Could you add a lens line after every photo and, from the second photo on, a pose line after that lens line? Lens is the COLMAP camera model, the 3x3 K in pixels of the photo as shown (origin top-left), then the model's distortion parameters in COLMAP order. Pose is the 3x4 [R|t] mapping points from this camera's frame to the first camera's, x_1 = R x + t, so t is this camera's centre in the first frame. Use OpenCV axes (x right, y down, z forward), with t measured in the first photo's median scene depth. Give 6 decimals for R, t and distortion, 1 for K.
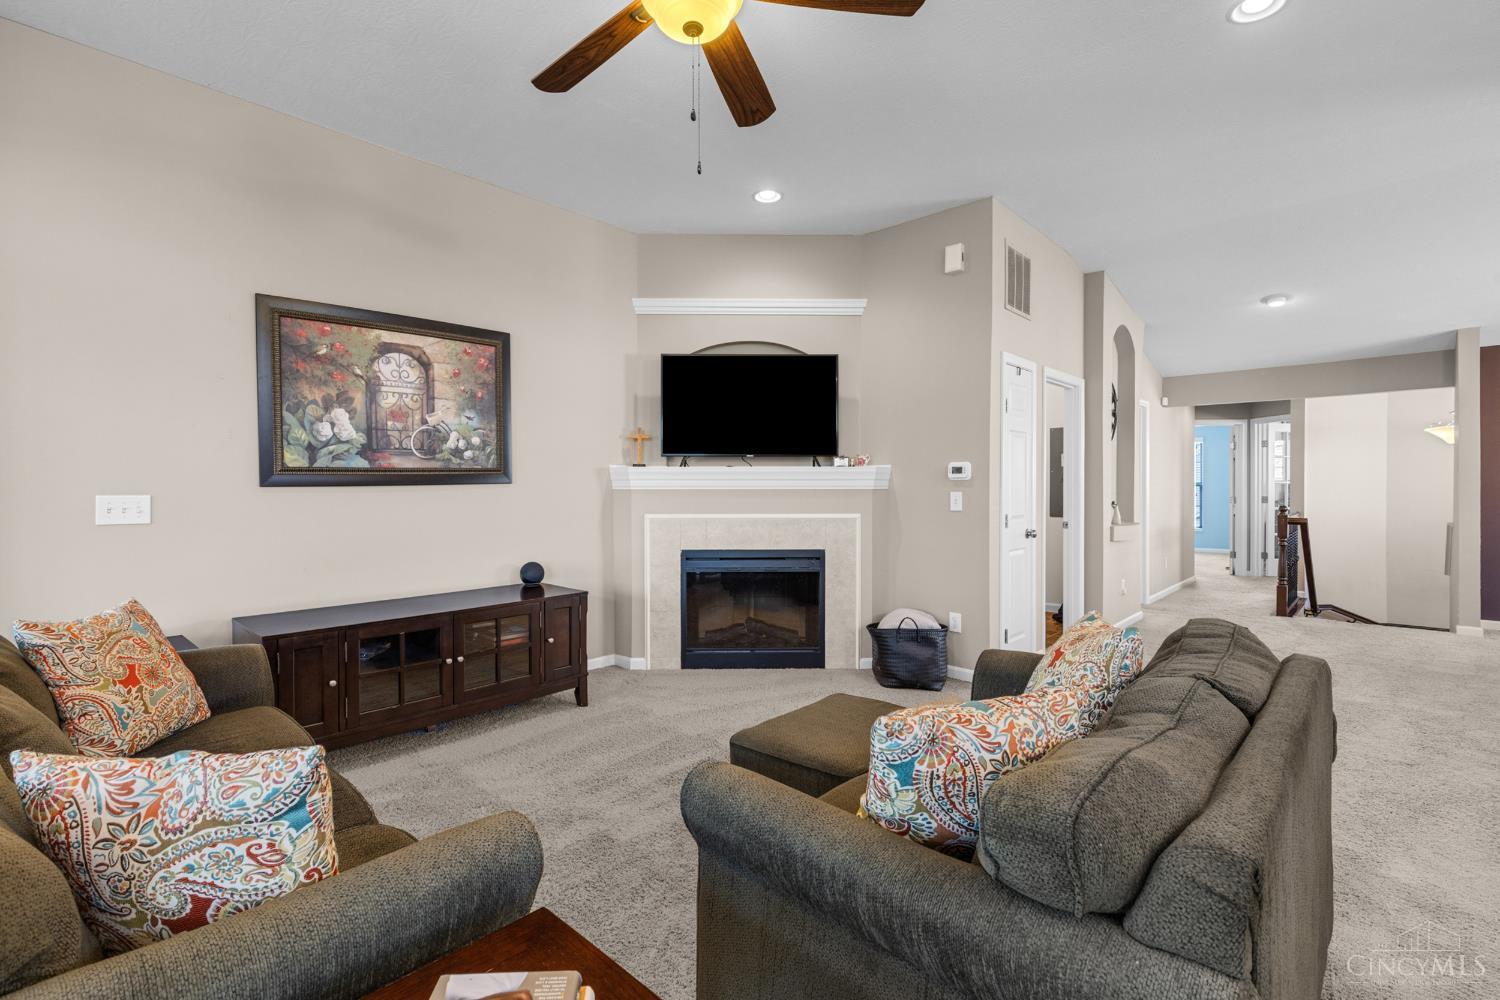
lens RADIAL K [[672.9, 0, 737.6], [0, 672.9, 491.3], [0, 0, 1]] dist [0.004856, -0.000886]
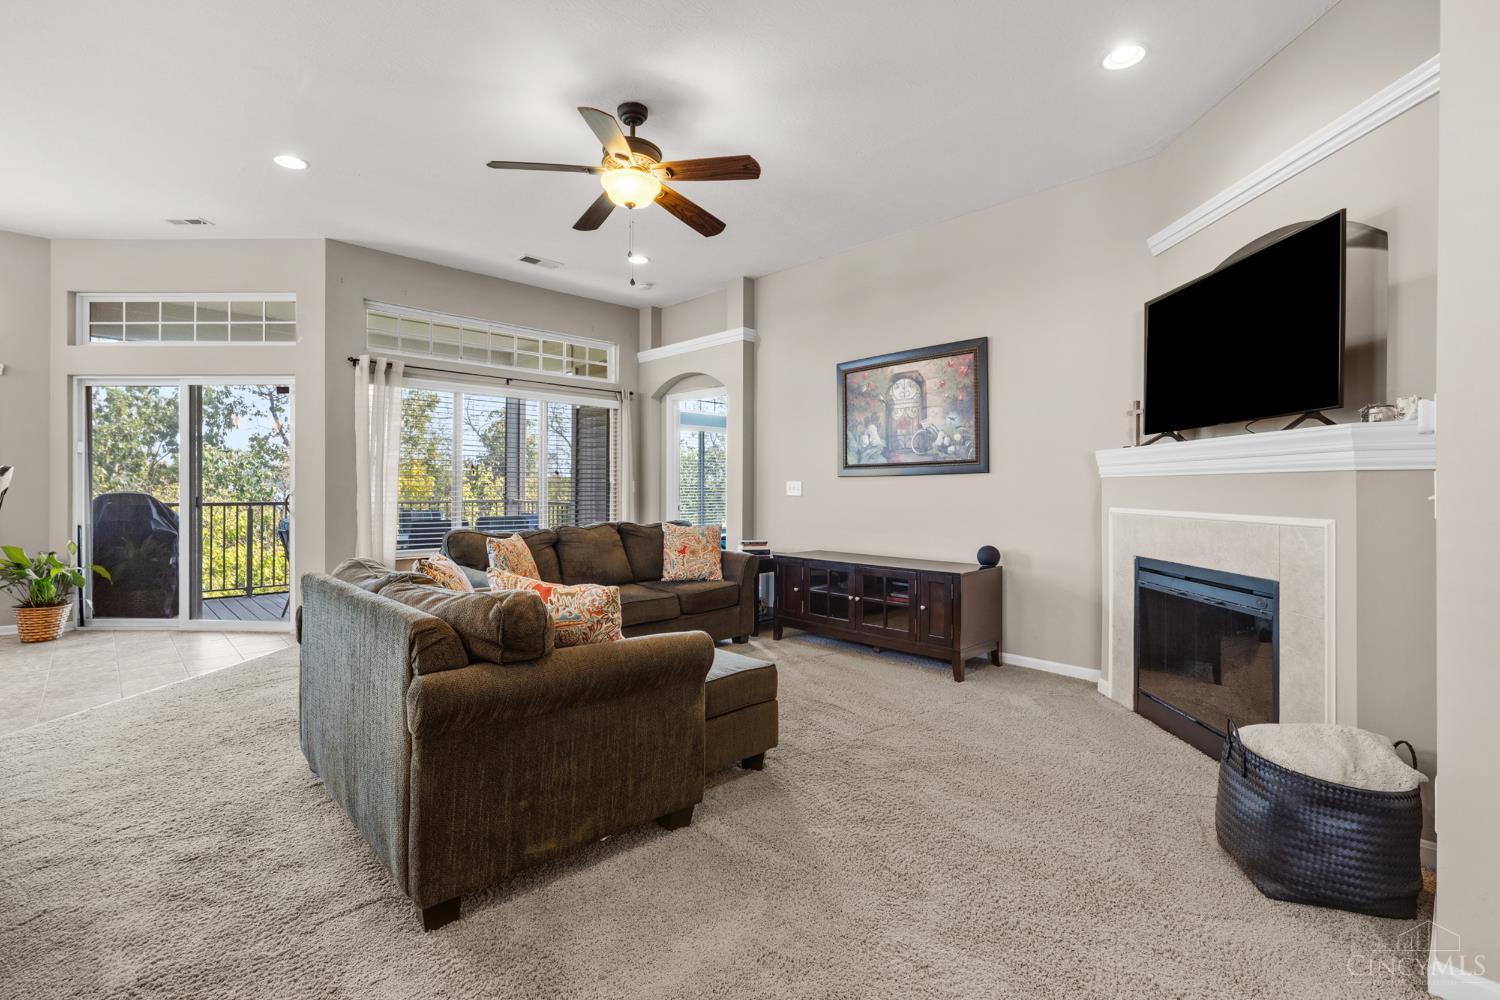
lens RADIAL K [[674.9, 0, 739.9], [0, 674.9, 487.5], [0, 0, 1]] dist [0.002865, -0.000105]
pose [[-0.043925, 0.001138, -0.999034, 0.826865], [-0.014531, 0.999893, 0.001778, 0.017133], [0.998929, 0.014595, -0.043903, 0.680726]]
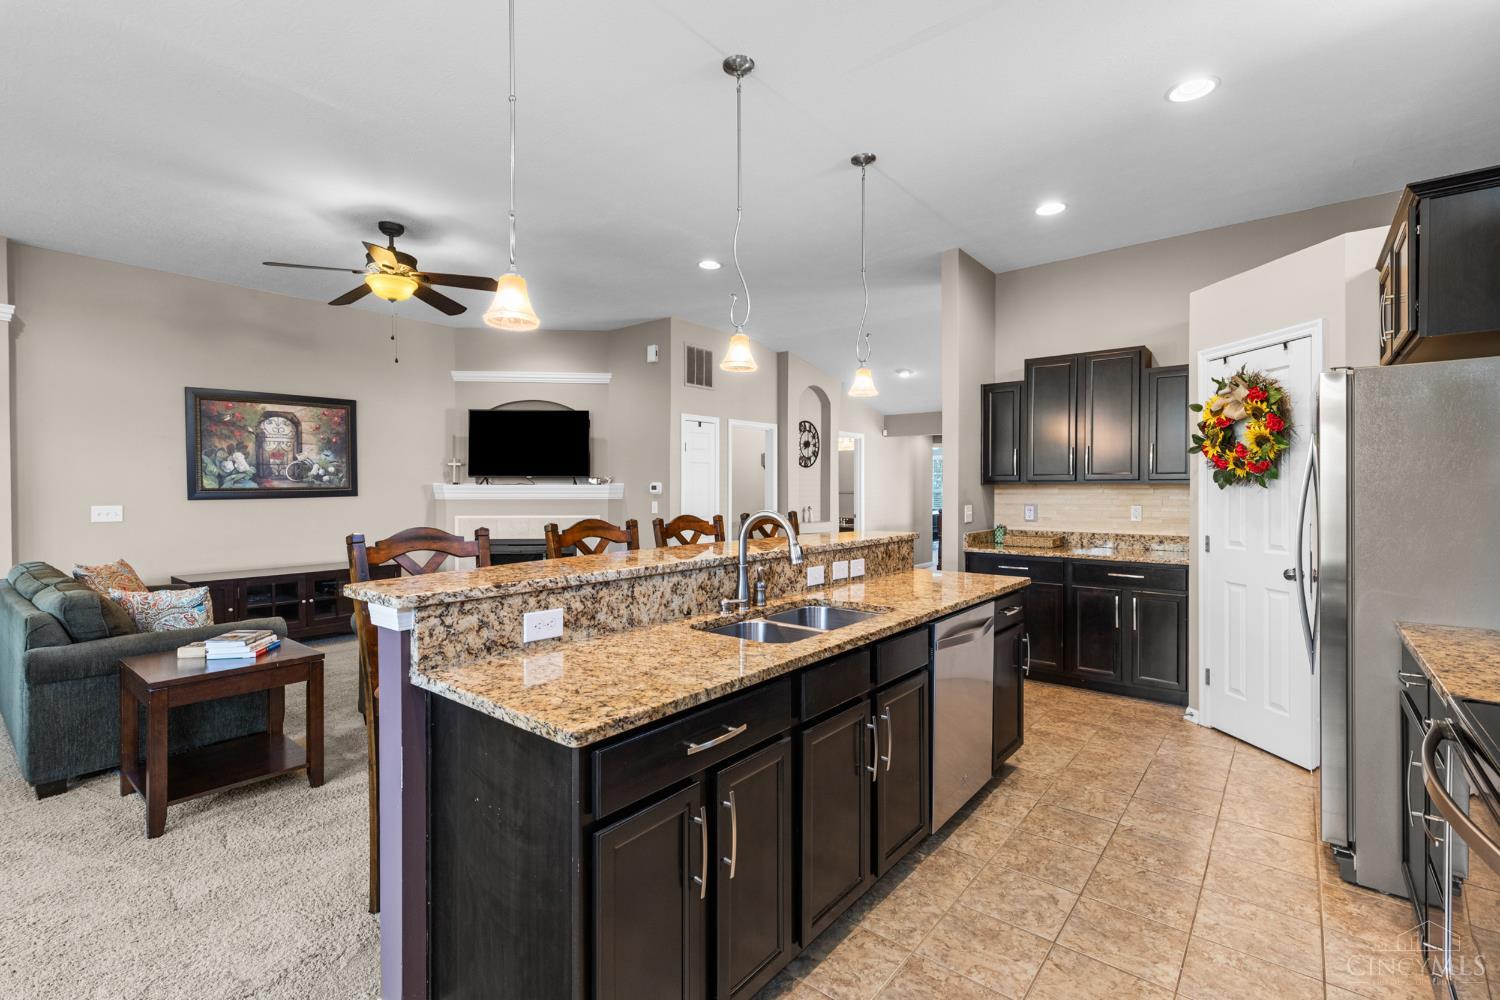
lens RADIAL K [[671.1, 0, 738.4], [0, 671.1, 494.0], [0, 0, 1]] dist [0.001536, -0.000224]
pose [[0.997511, 0.000989, 0.070500, 0.460105], [-0.001140, 0.999997, 0.002096, -0.022347], [-0.070498, -0.002171, 0.997510, -0.650347]]
